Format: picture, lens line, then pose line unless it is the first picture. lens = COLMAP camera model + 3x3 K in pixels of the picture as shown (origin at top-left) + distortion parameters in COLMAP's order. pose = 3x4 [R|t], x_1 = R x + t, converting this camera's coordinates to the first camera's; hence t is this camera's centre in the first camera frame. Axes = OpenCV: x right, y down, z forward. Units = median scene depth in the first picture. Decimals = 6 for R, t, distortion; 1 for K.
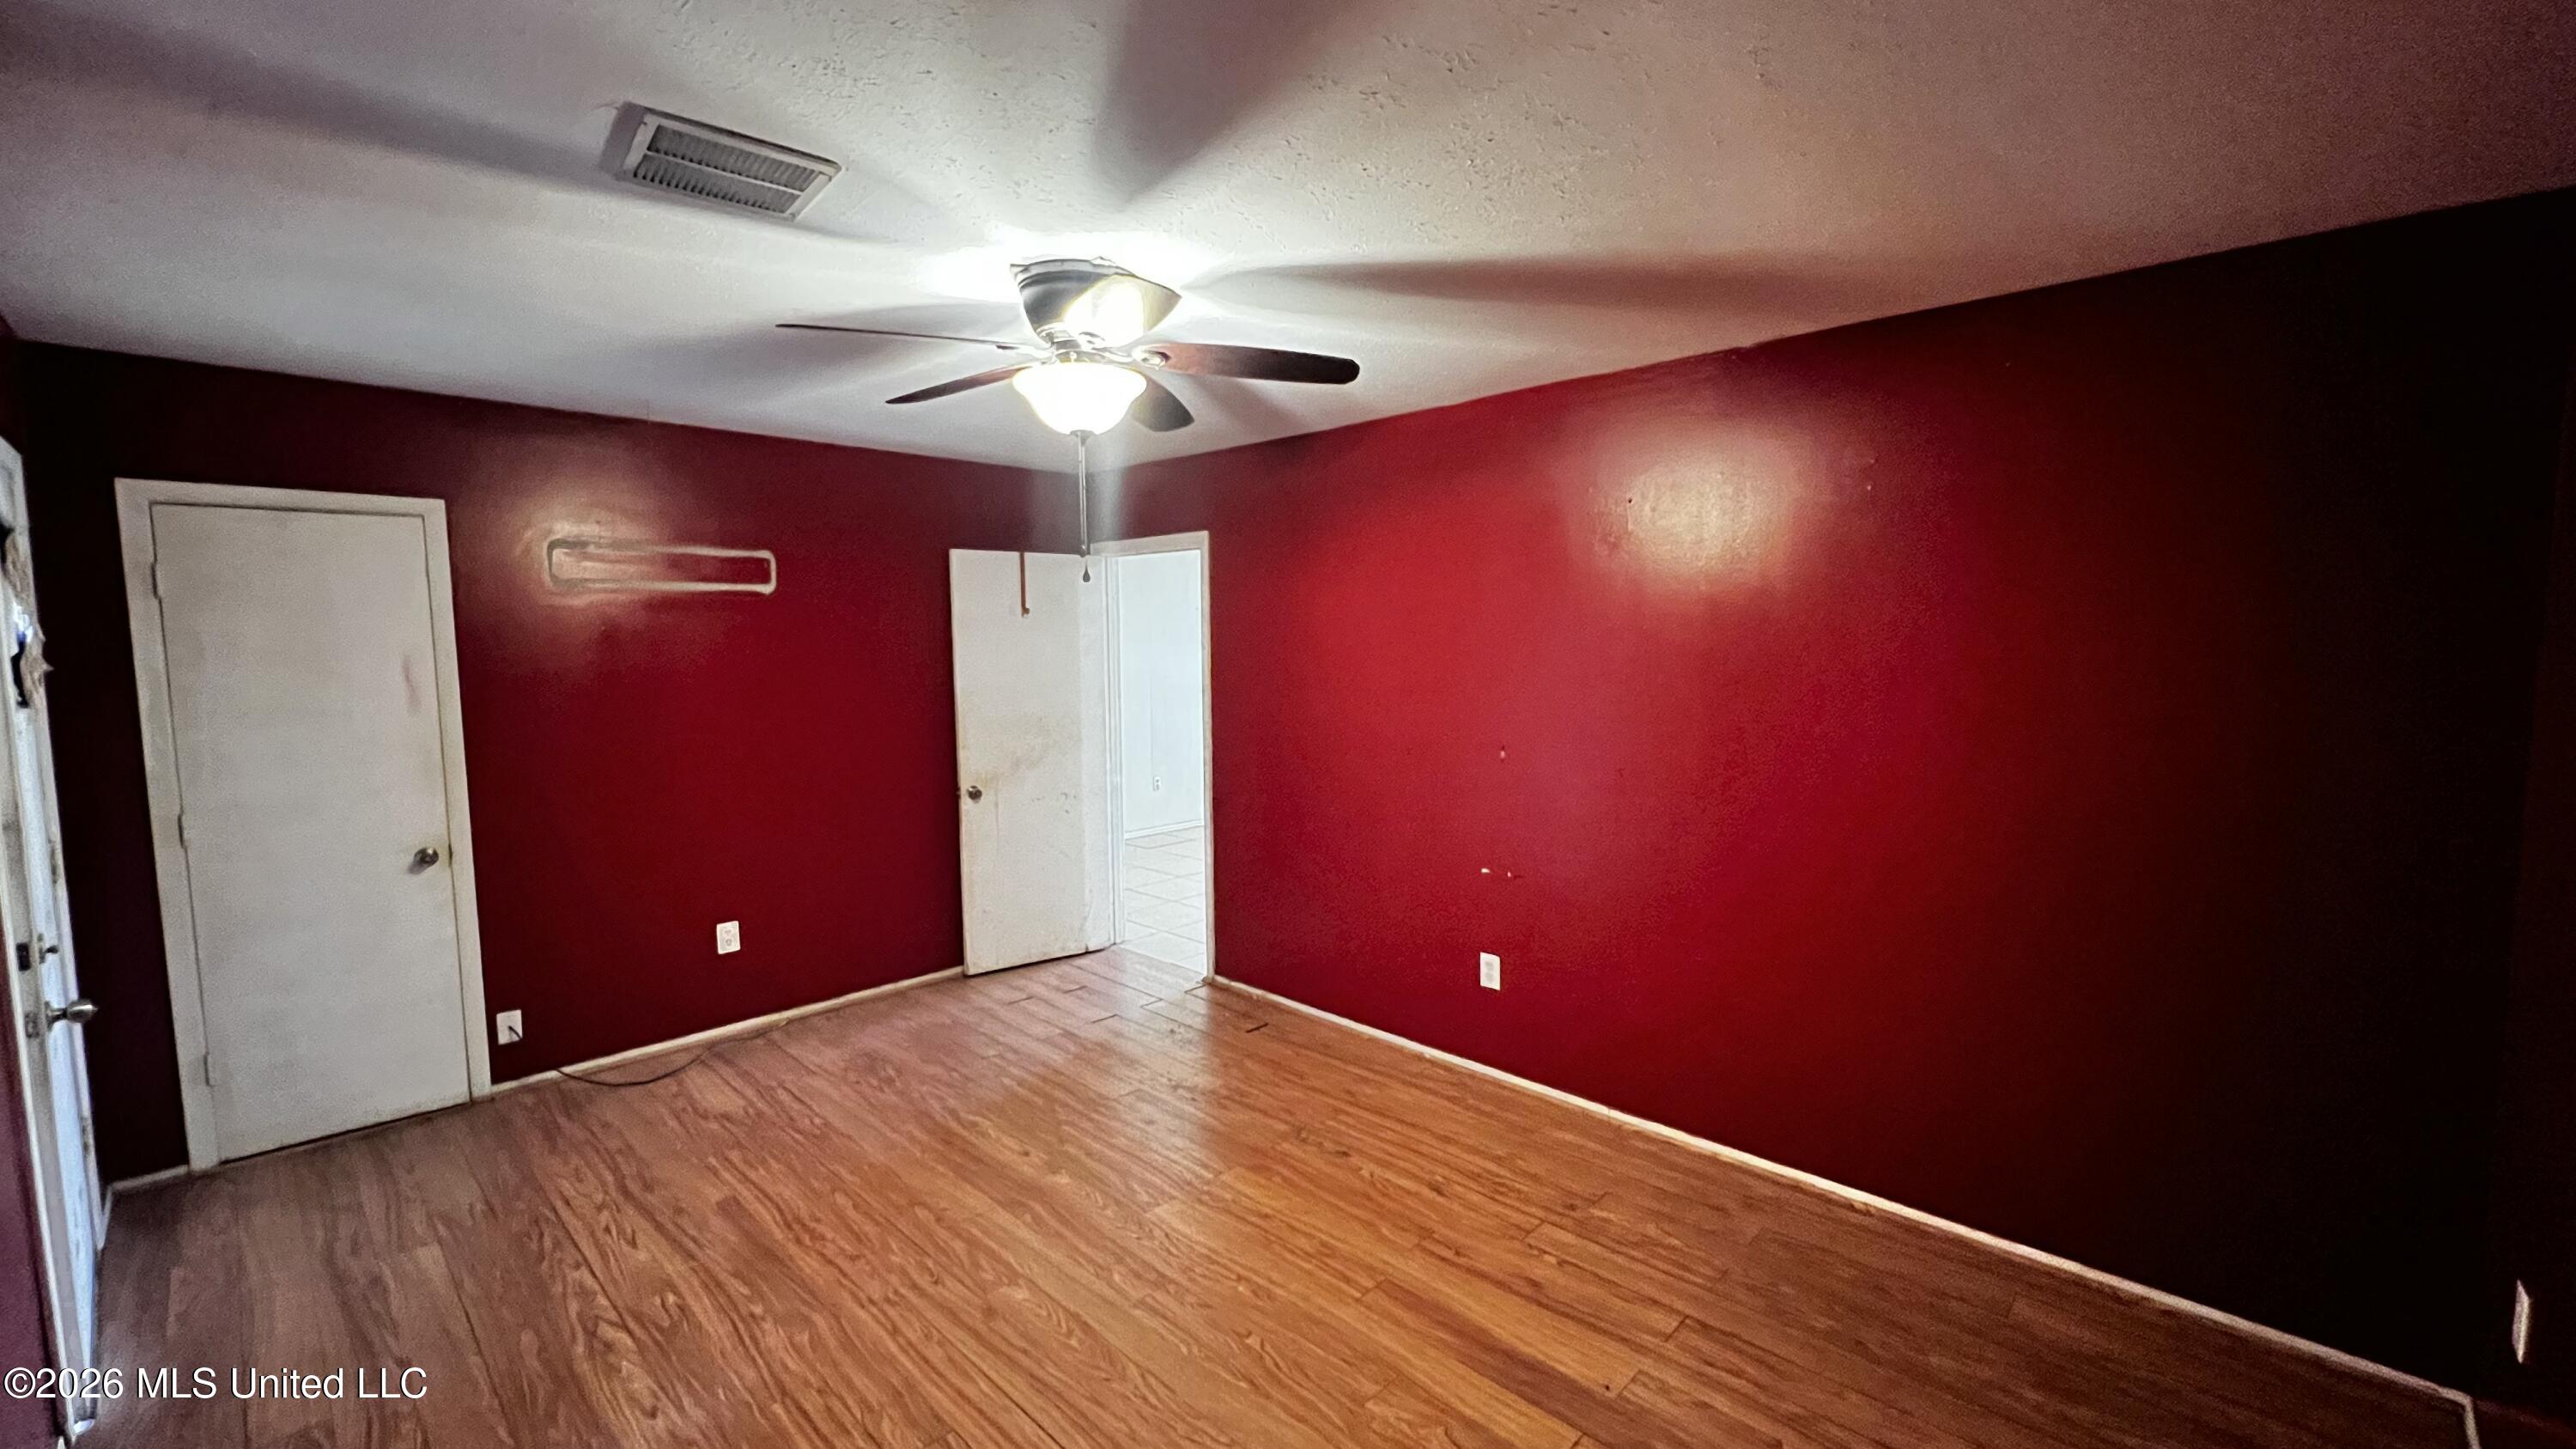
lens RADIAL K [[1047.8, 0, 1293.3], [0, 1047.8, 726.2], [0, 0, 1]] dist [-0.000693, -0.000027]
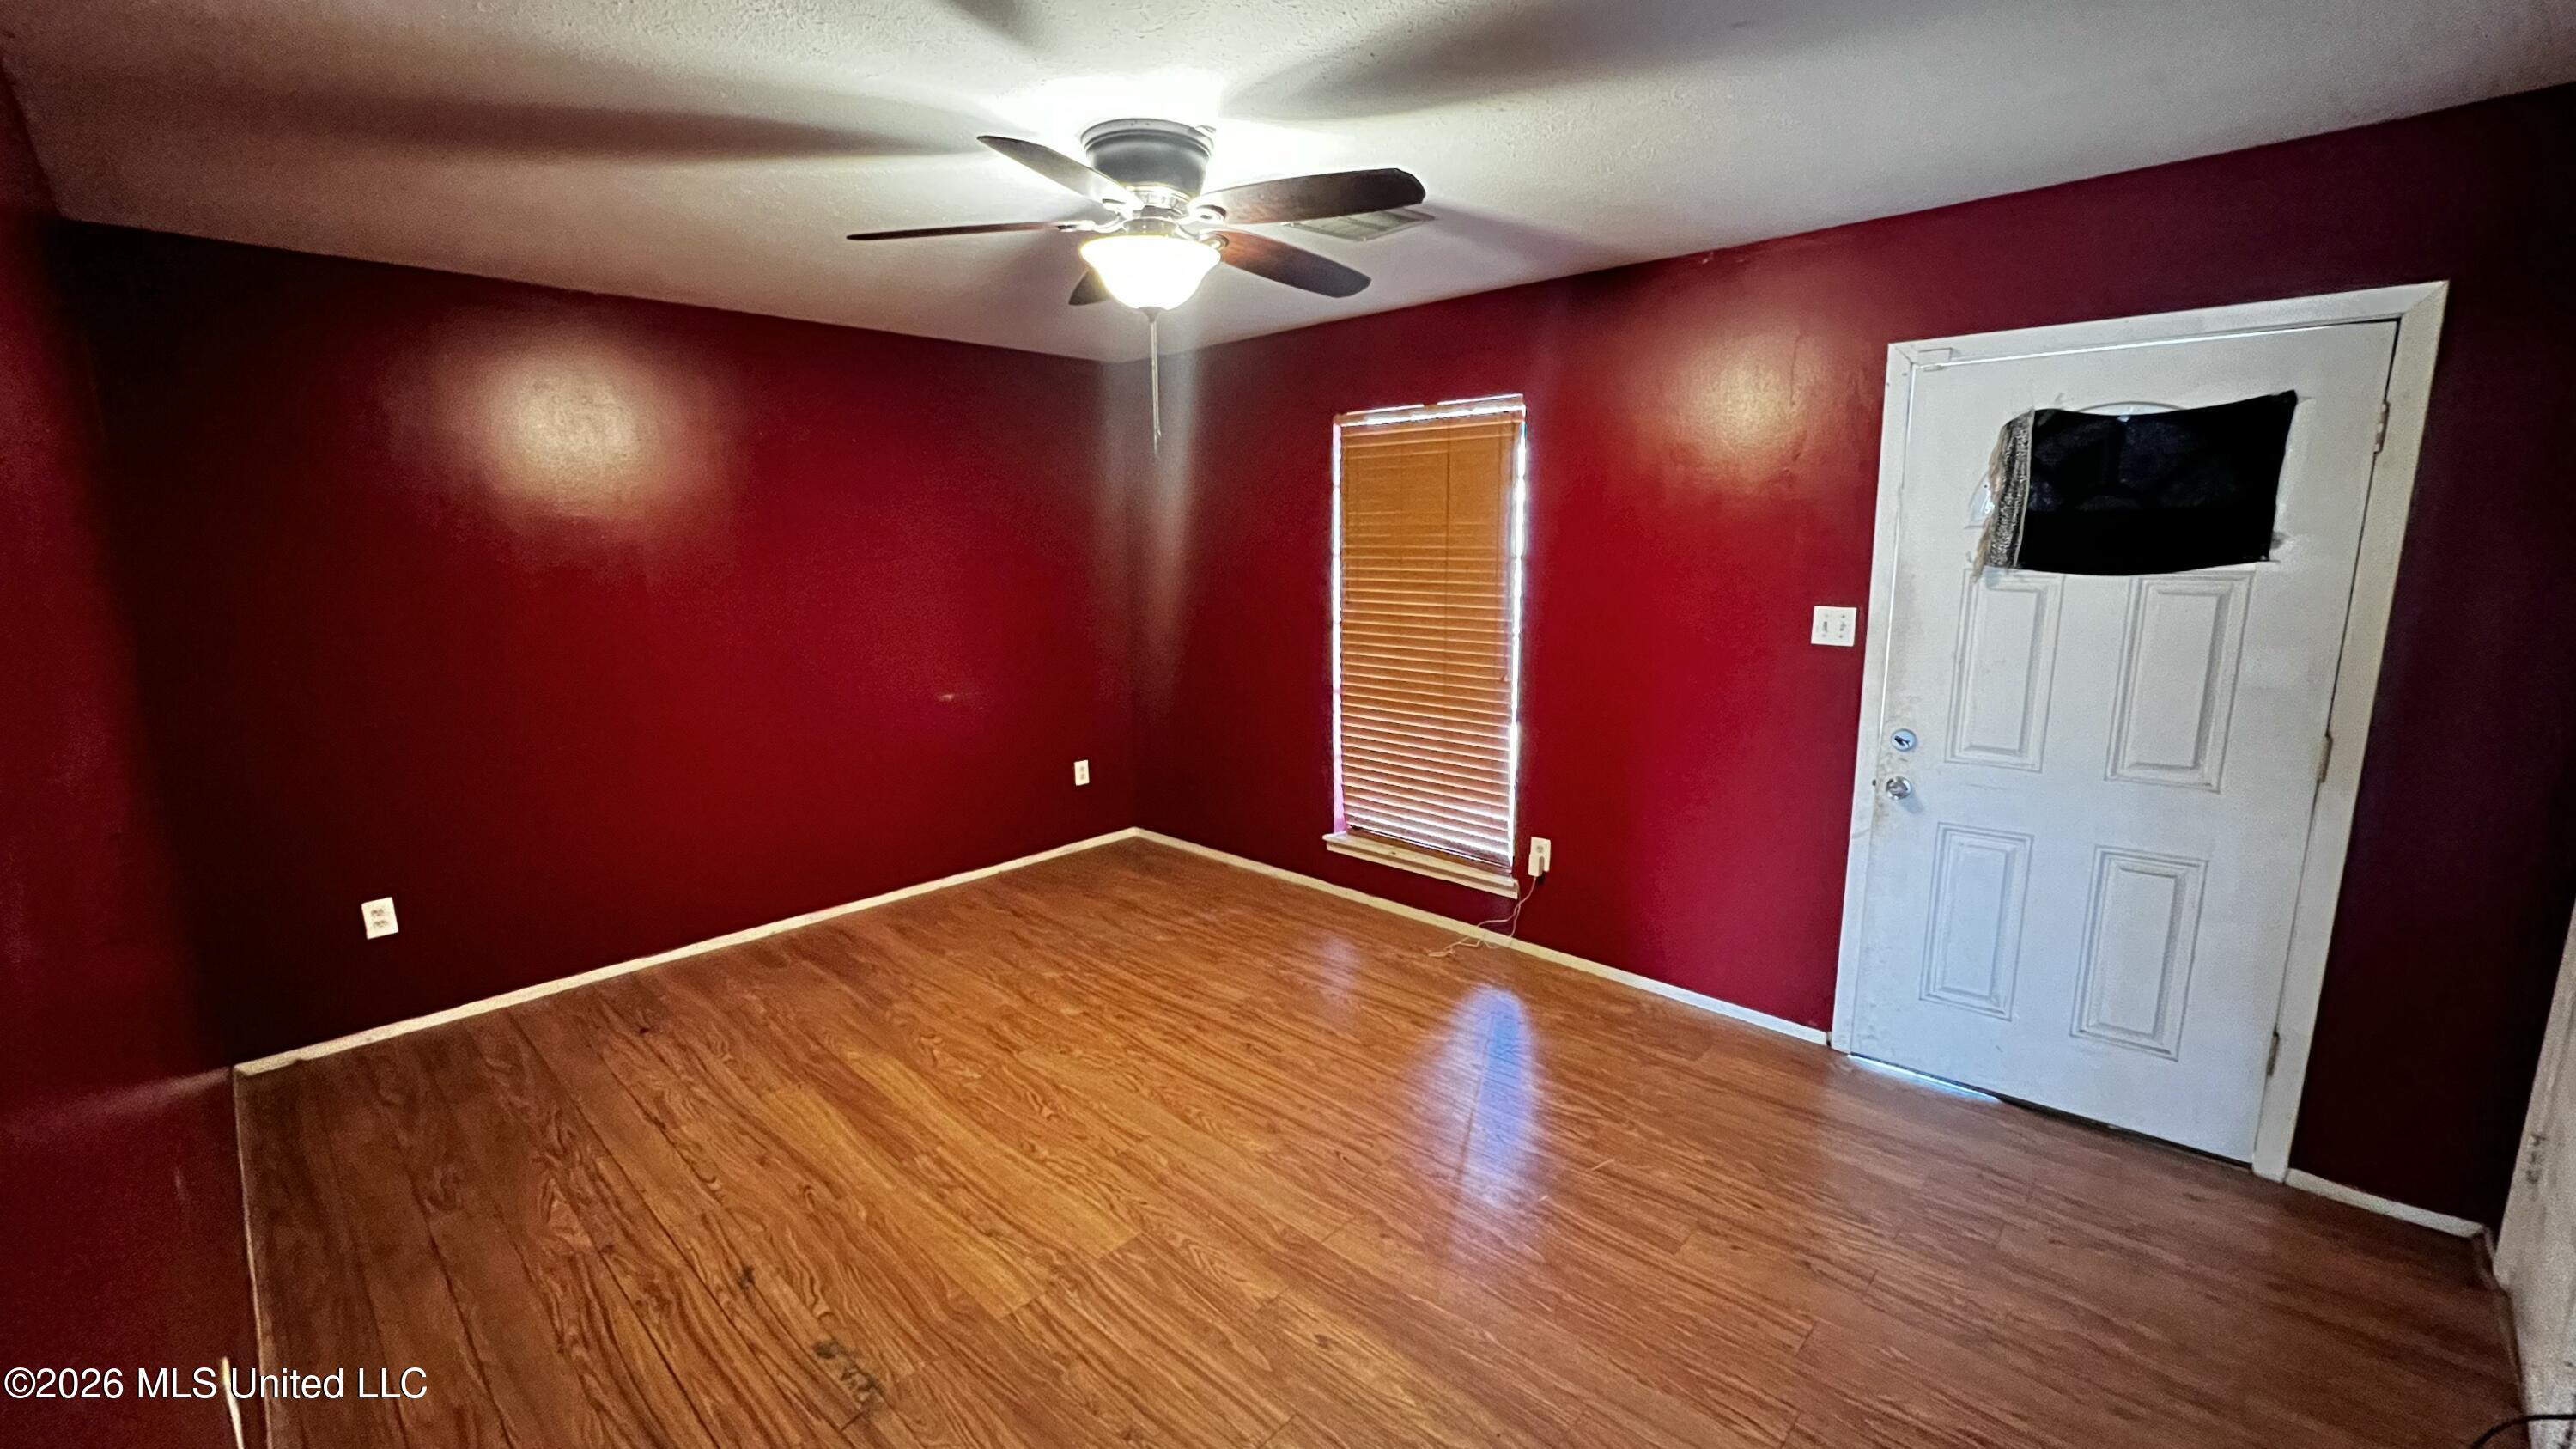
lens RADIAL K [[1036.9, 0, 1285.2], [0, 1036.9, 726.2], [0, 0, 1]] dist [0.003157, 0.000276]
pose [[-0.999880, 0.015470, -0.000201, -0.284514], [0.014847, 0.963078, 0.268812, -0.147210], [0.004353, 0.268777, -0.963193, 1.804857]]
